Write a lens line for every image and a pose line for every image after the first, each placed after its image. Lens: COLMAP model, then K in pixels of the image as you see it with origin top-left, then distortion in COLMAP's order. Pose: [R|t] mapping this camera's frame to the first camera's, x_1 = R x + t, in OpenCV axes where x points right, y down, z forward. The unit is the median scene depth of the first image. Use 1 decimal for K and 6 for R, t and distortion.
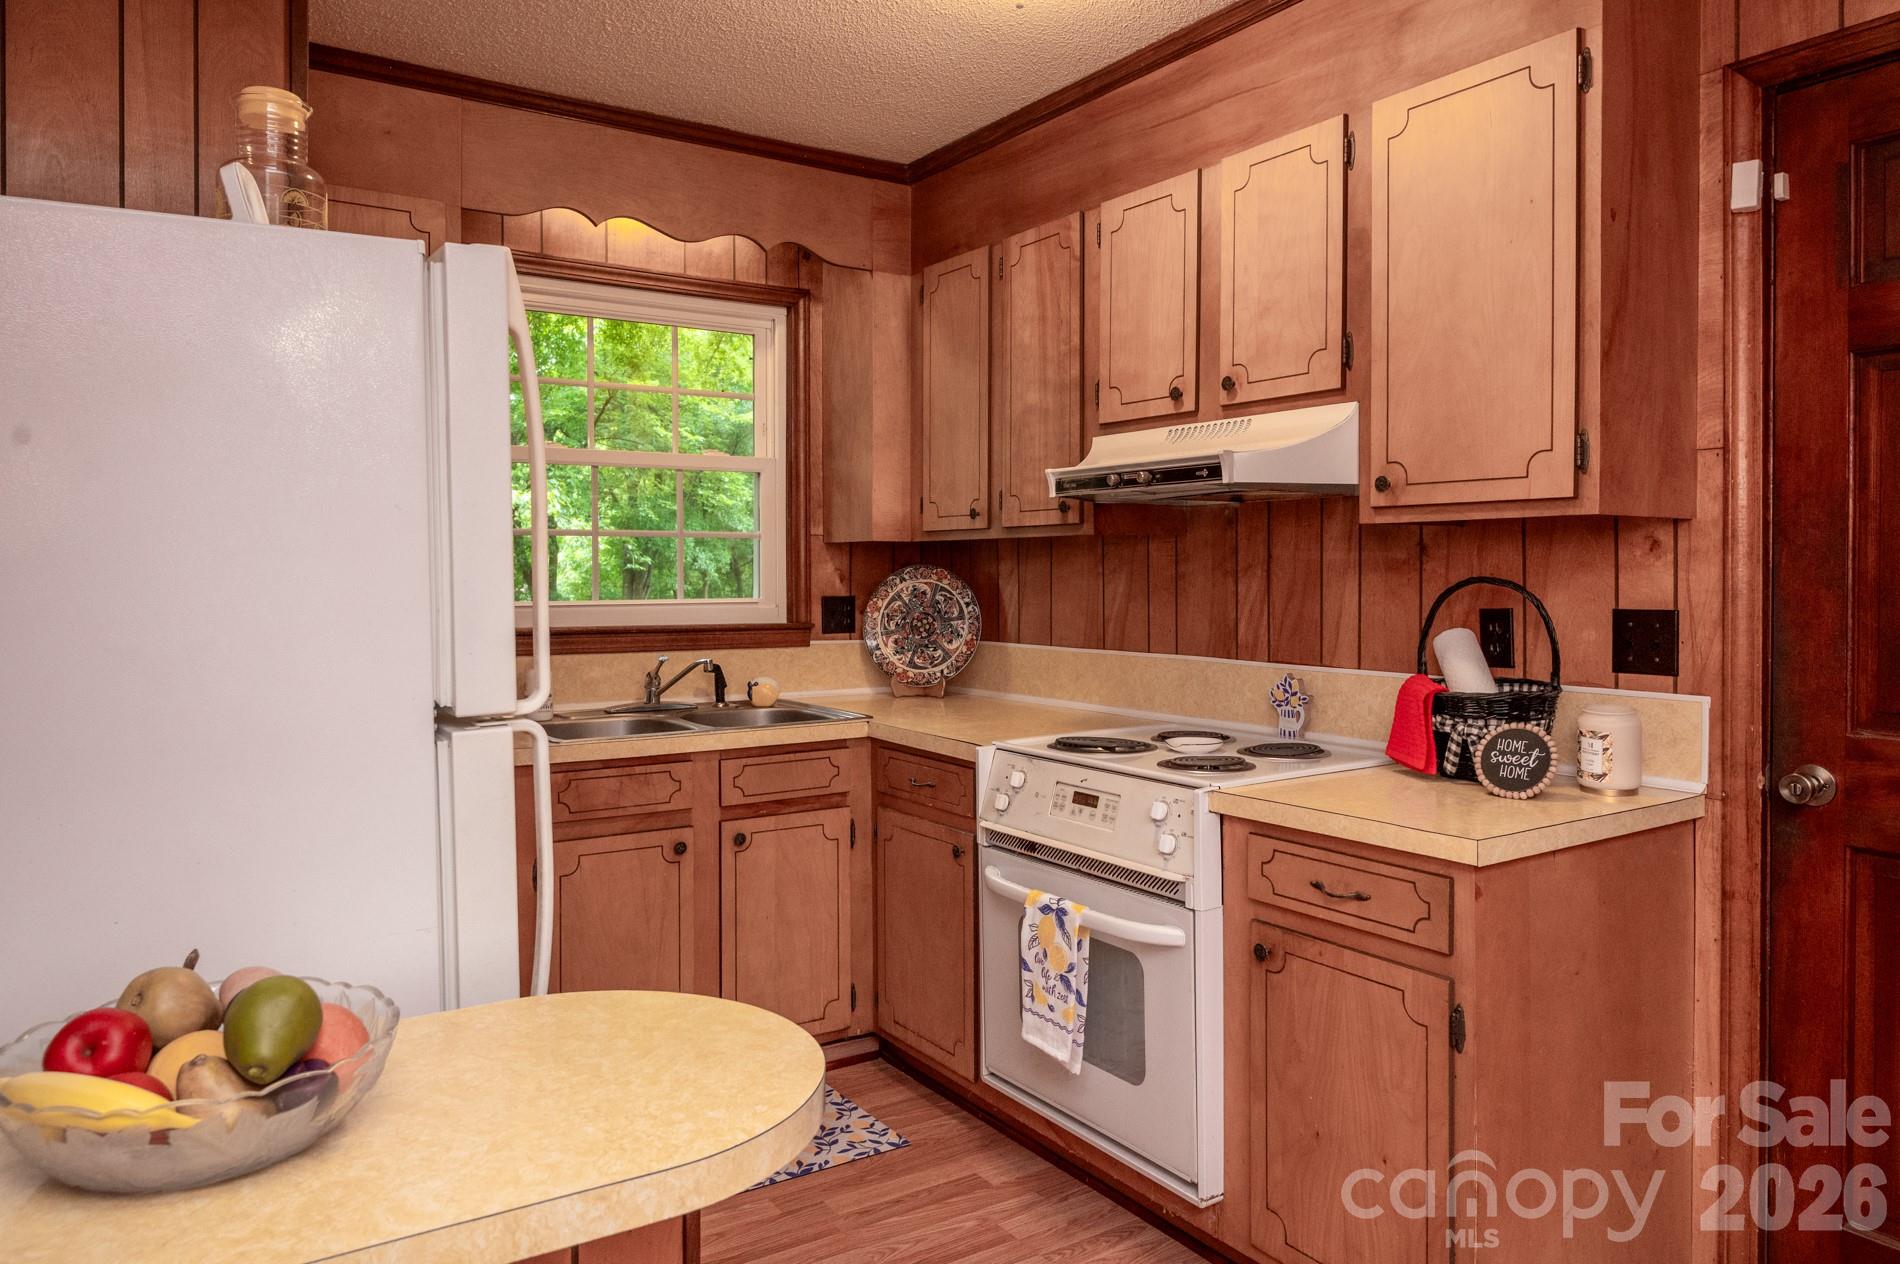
lens RADIAL K [[1287.2, 0, 898.5], [0, 1287.2, 551.5], [0, 0, 1]] dist [-0.006729, 0.006598]
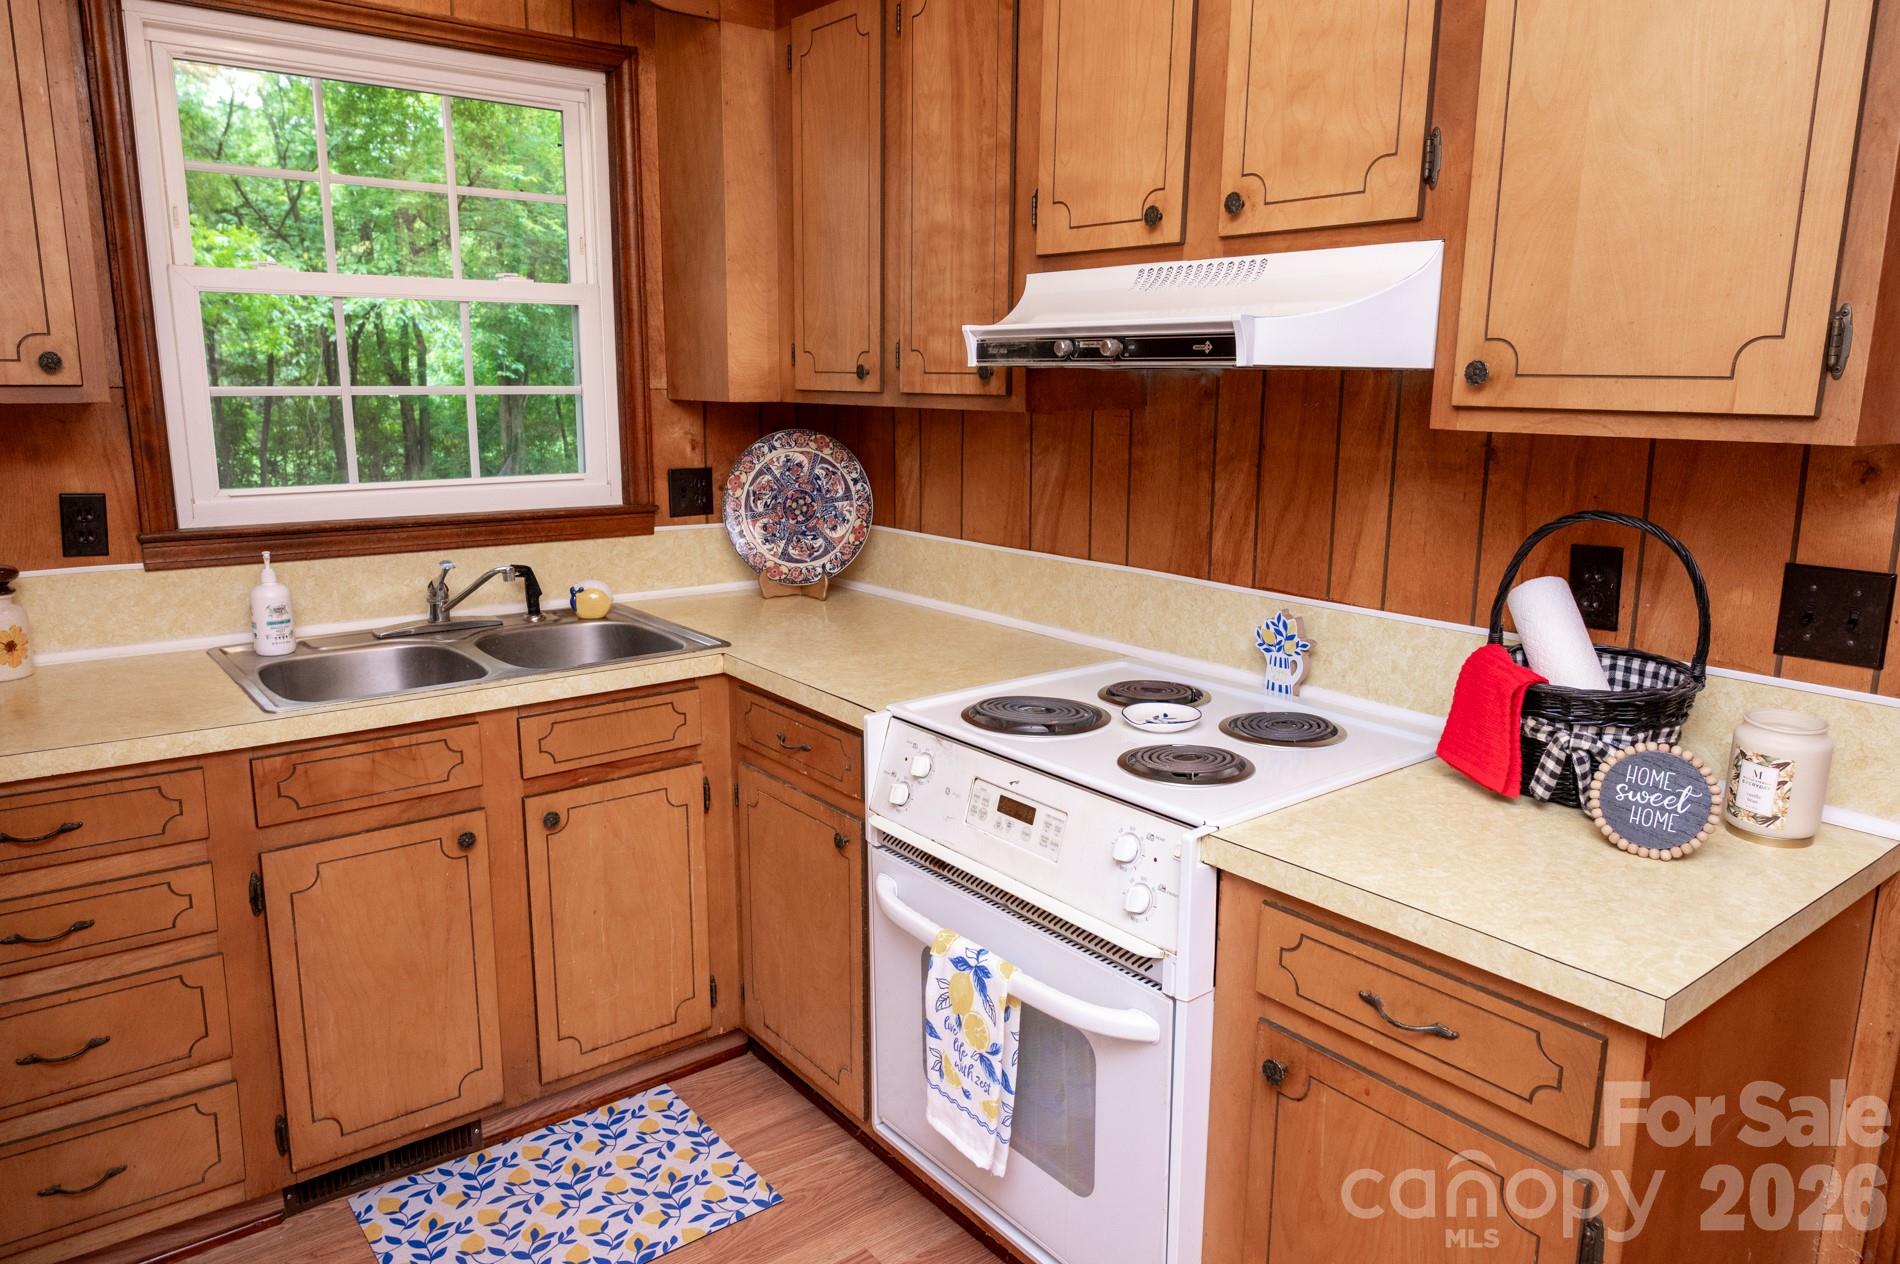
lens RADIAL K [[1287.2, 0, 935.2], [0, 1287.2, 618.2], [0, 0, 1]] dist [-0.006729, 0.006598]
pose [[0.994152, -0.015490, 0.106877, 0.022146], [-0.006306, 0.979643, 0.200647, -0.045876], [-0.107810, -0.200147, 0.973816, 0.280403]]
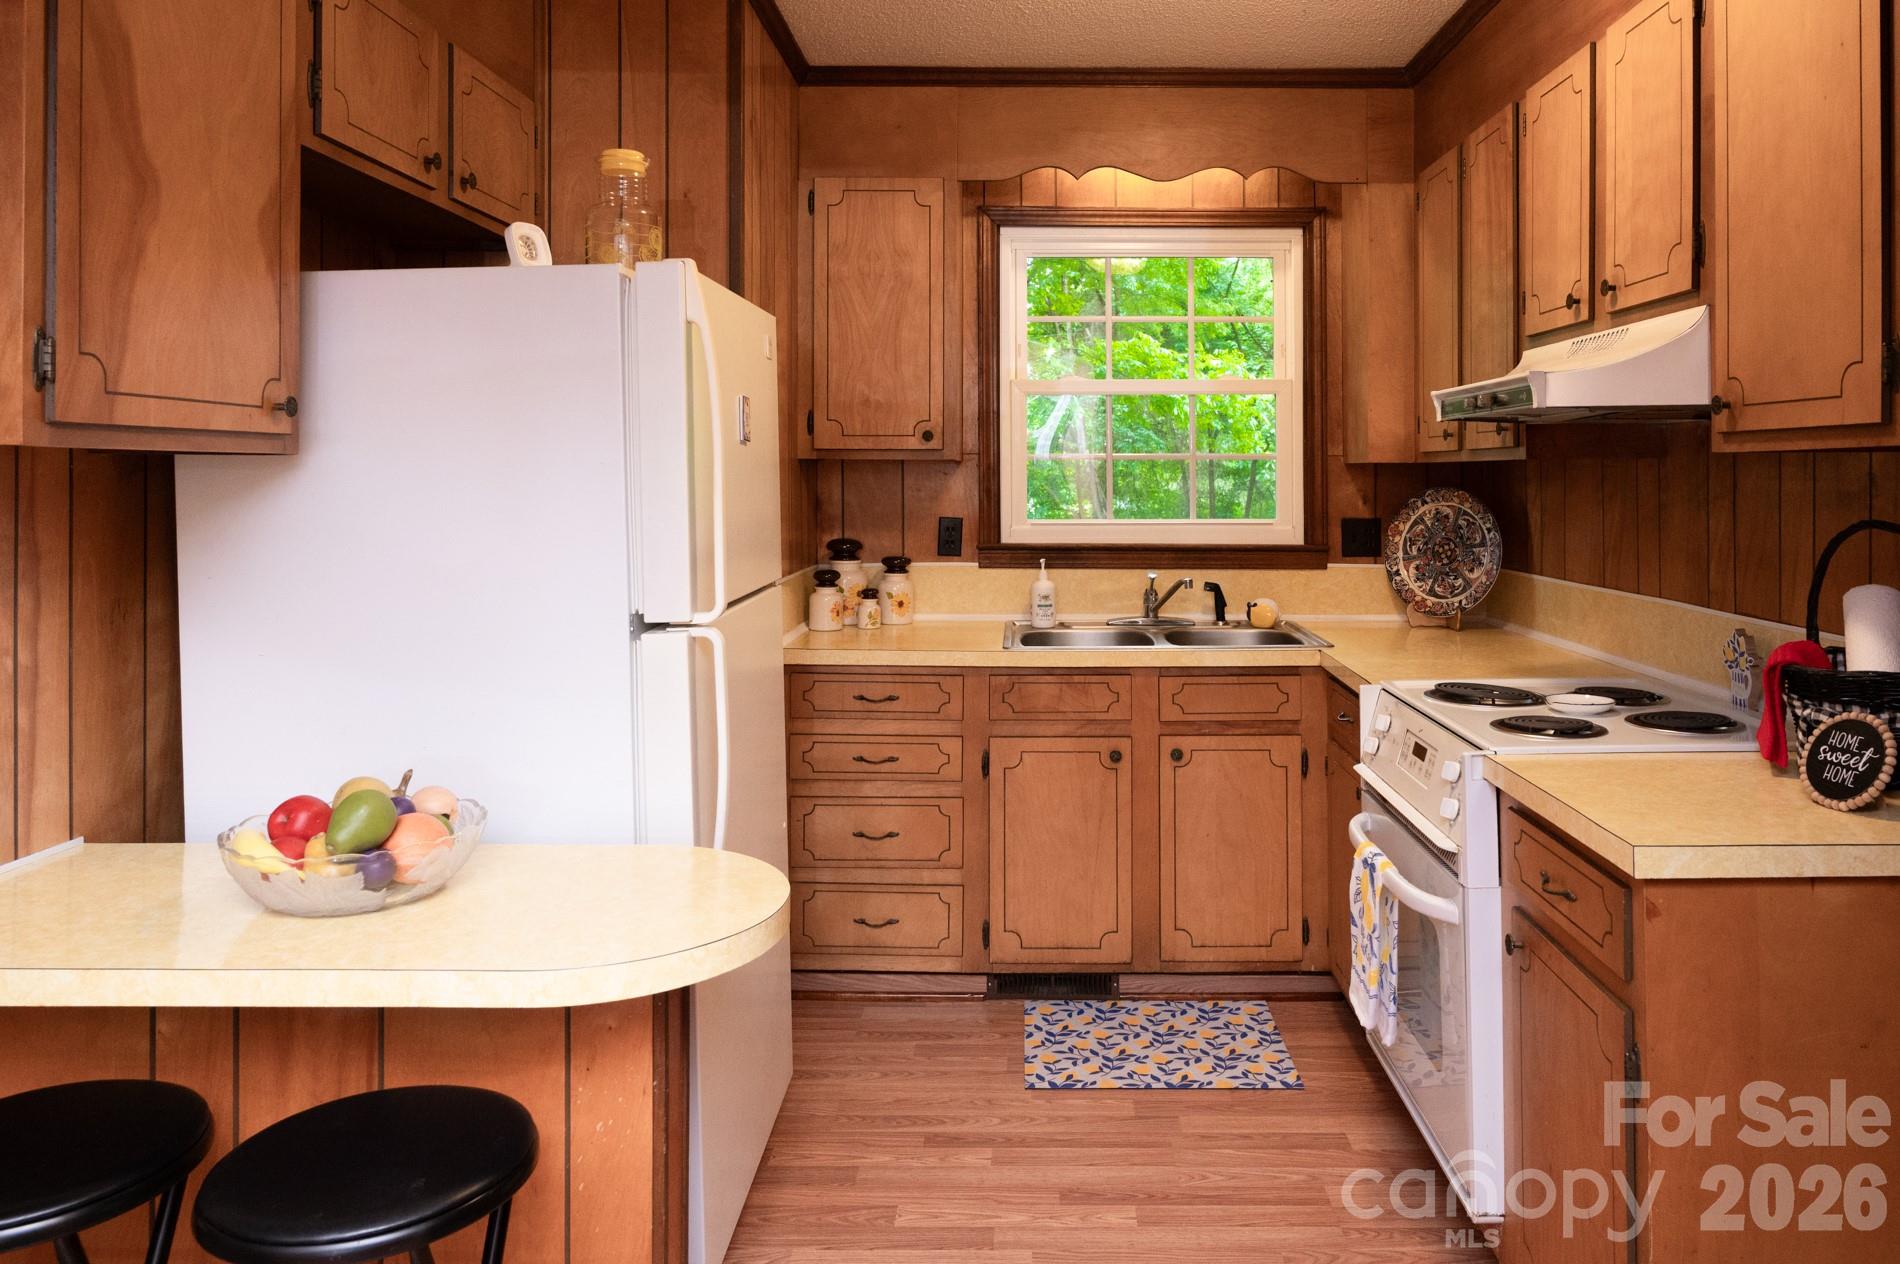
lens RADIAL K [[1287.2, 0, 981.3], [0, 1287.2, 431.2], [0, 0, 1]] dist [-0.006729, 0.006598]
pose [[0.838957, -0.018952, -0.543867, 0.328571], [0.008861, 0.999737, -0.021168, -0.017542], [0.544125, 0.012940, 0.838904, 0.041767]]
